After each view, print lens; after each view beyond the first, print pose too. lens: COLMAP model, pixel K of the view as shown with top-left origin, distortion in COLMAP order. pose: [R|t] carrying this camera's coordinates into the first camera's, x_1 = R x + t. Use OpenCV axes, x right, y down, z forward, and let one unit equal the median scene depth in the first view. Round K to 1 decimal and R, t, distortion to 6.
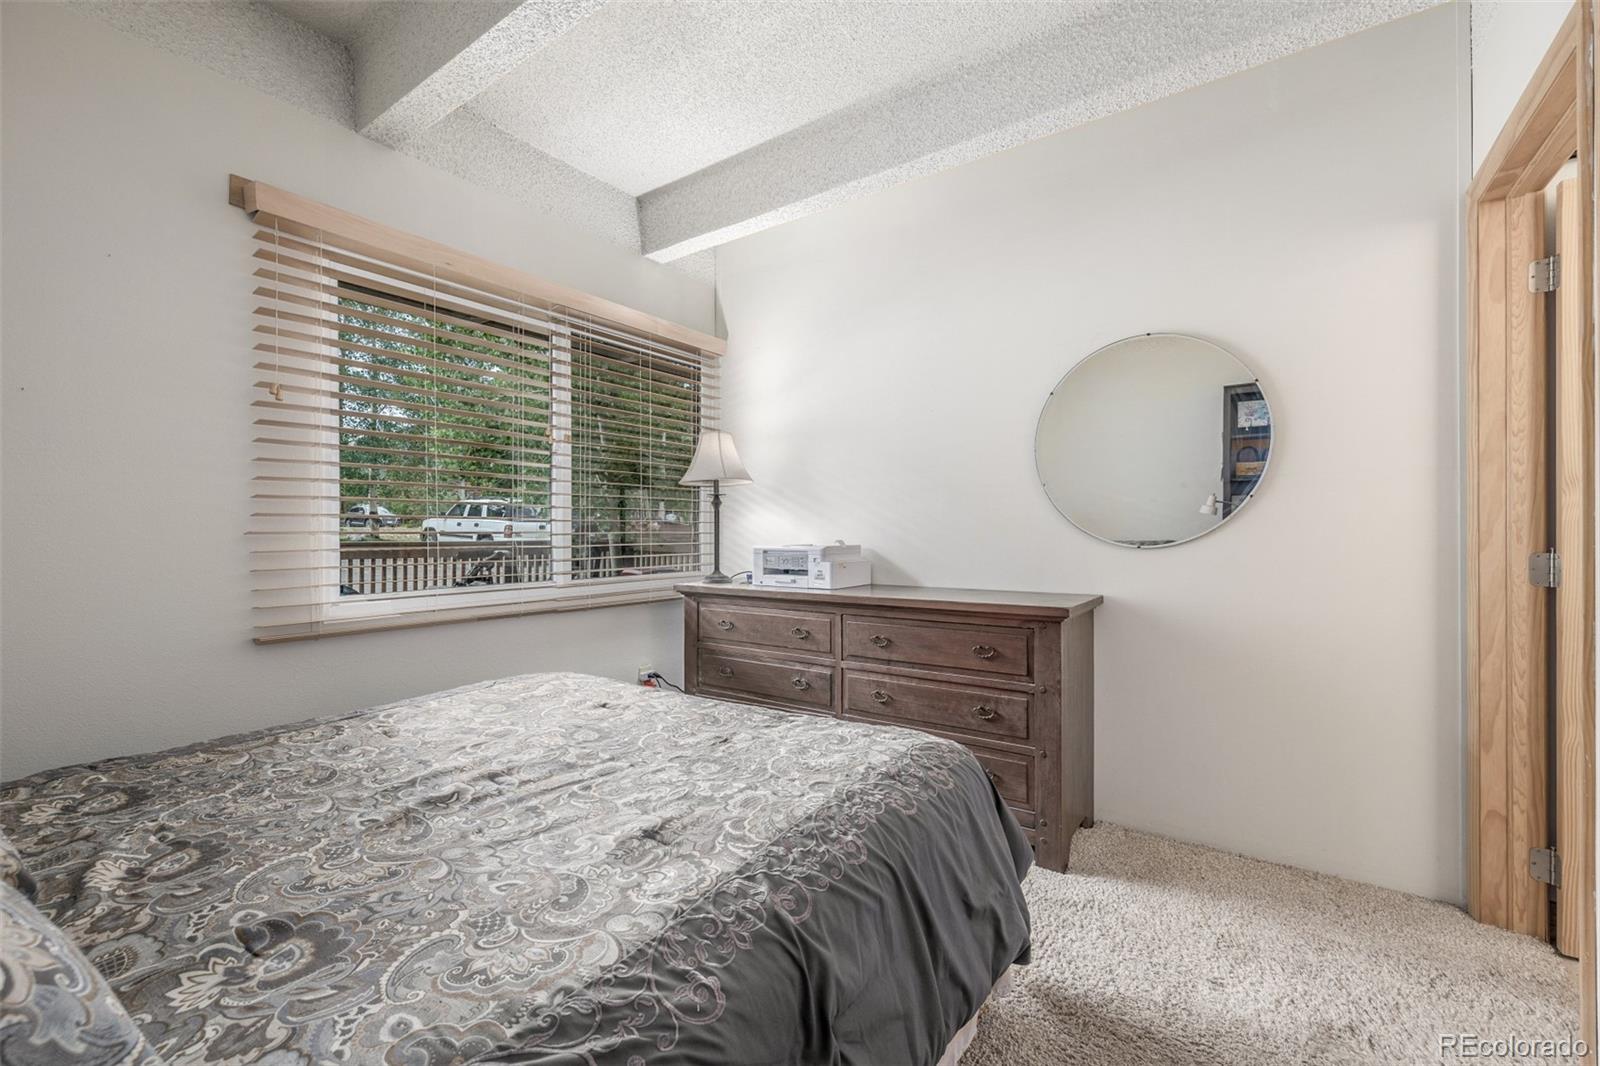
lens RADIAL K [[674.1, 0, 797.7], [0, 674.1, 525.9], [0, 0, 1]] dist [-0.001654, -0.000175]
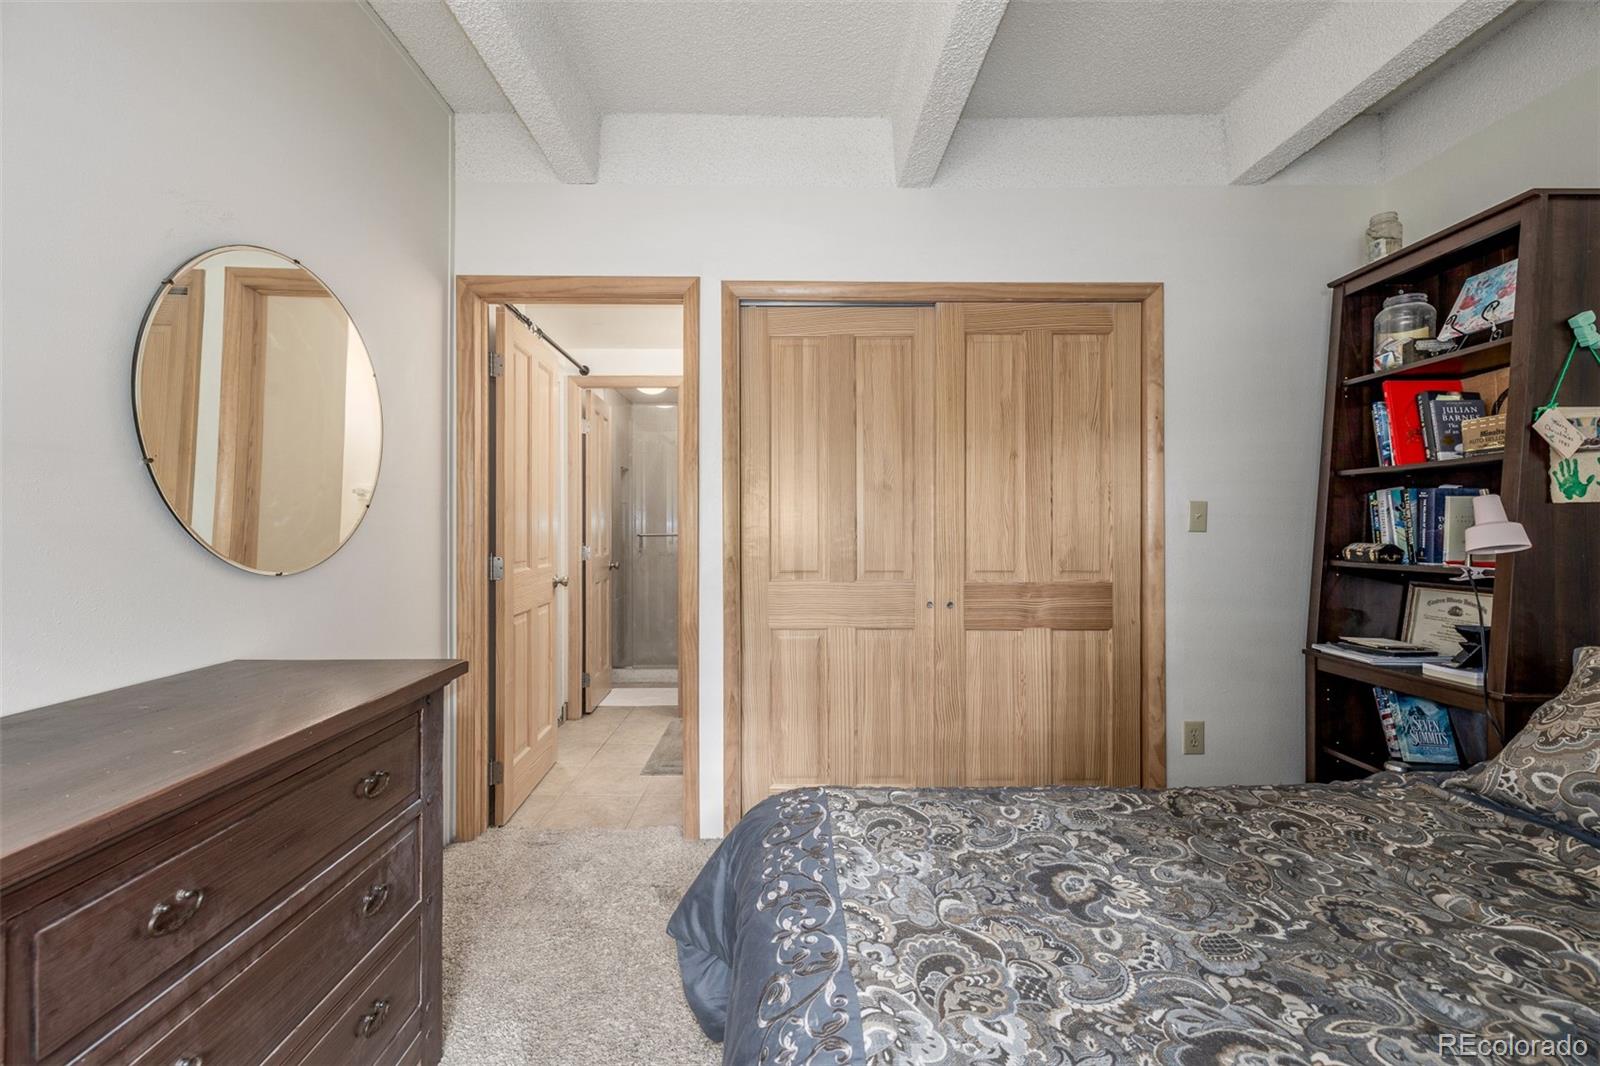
lens RADIAL K [[674.1, 0, 796.5], [0, 674.1, 527.6], [0, 0, 1]] dist [-0.001654, -0.000175]
pose [[-0.585402, 0.001029, 0.810743, -0.326039], [-0.001271, 0.999997, -0.002187, -0.012919], [-0.810742, -0.002311, -0.585399, 0.985604]]
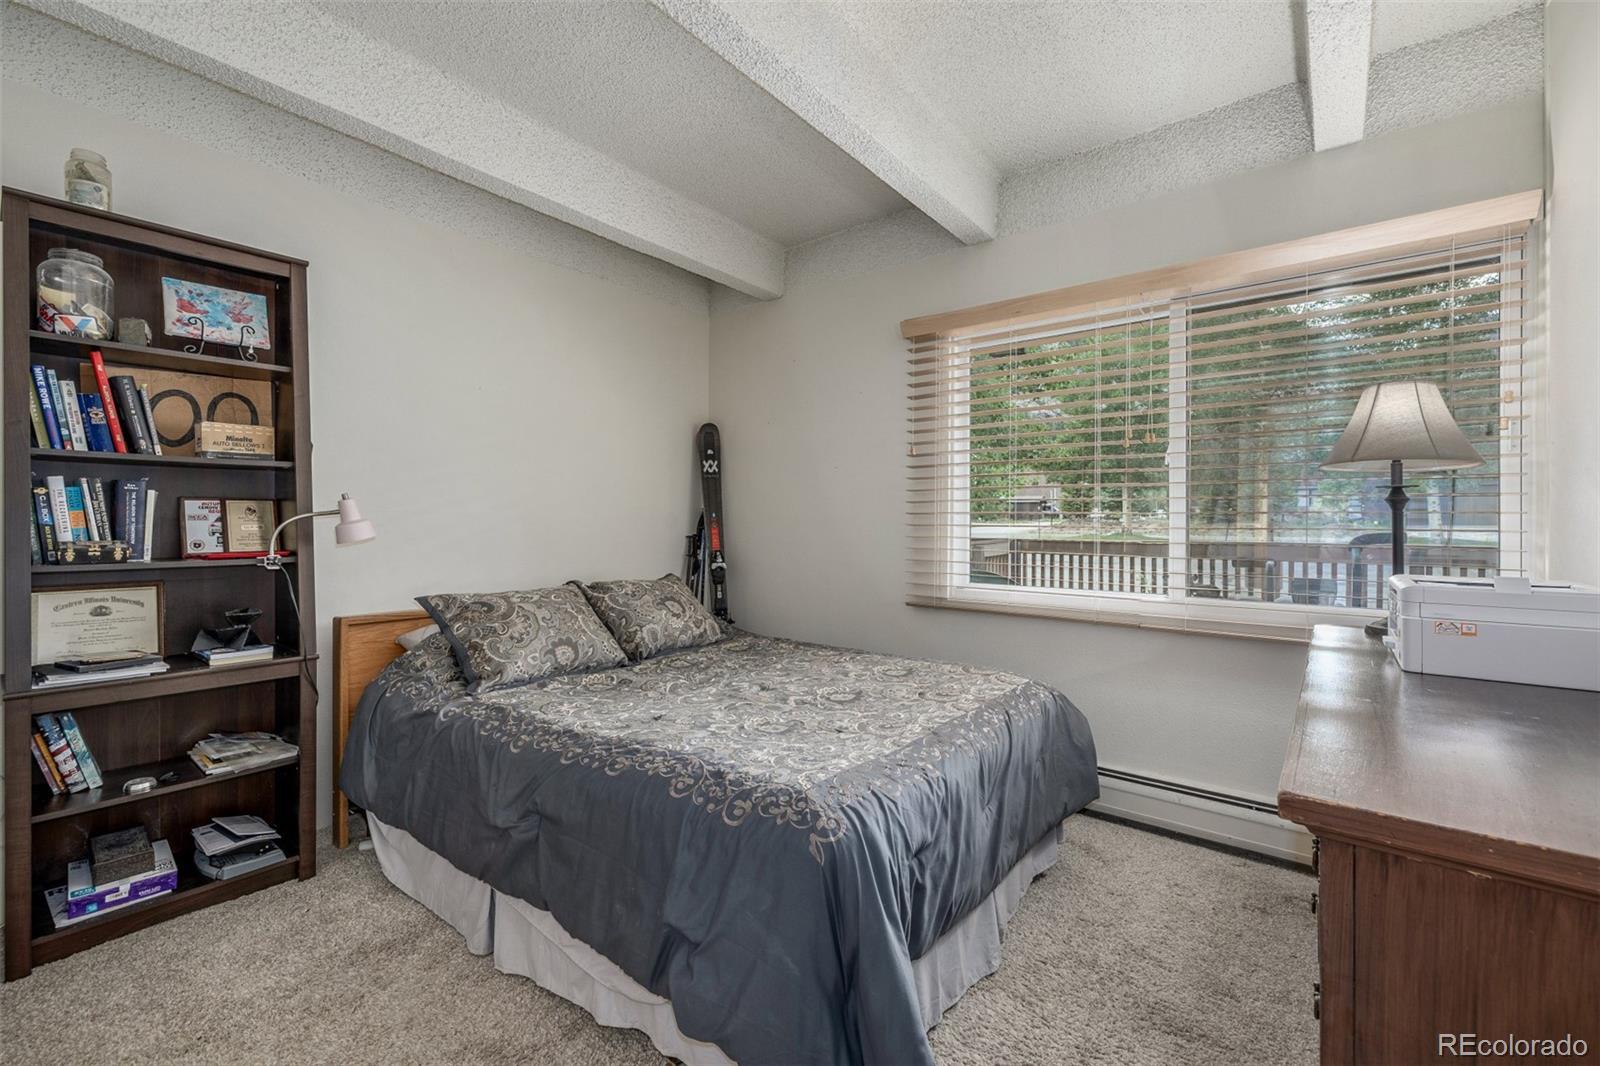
lens RADIAL K [[674.1, 0, 795.2], [0, 674.1, 526.2], [0, 0, 1]] dist [-0.001654, -0.000175]
pose [[-0.065738, 0.005735, -0.997820, 0.669070], [-0.002523, 0.999979, 0.005913, -0.017922], [0.997834, 0.002906, -0.065722, 0.666353]]
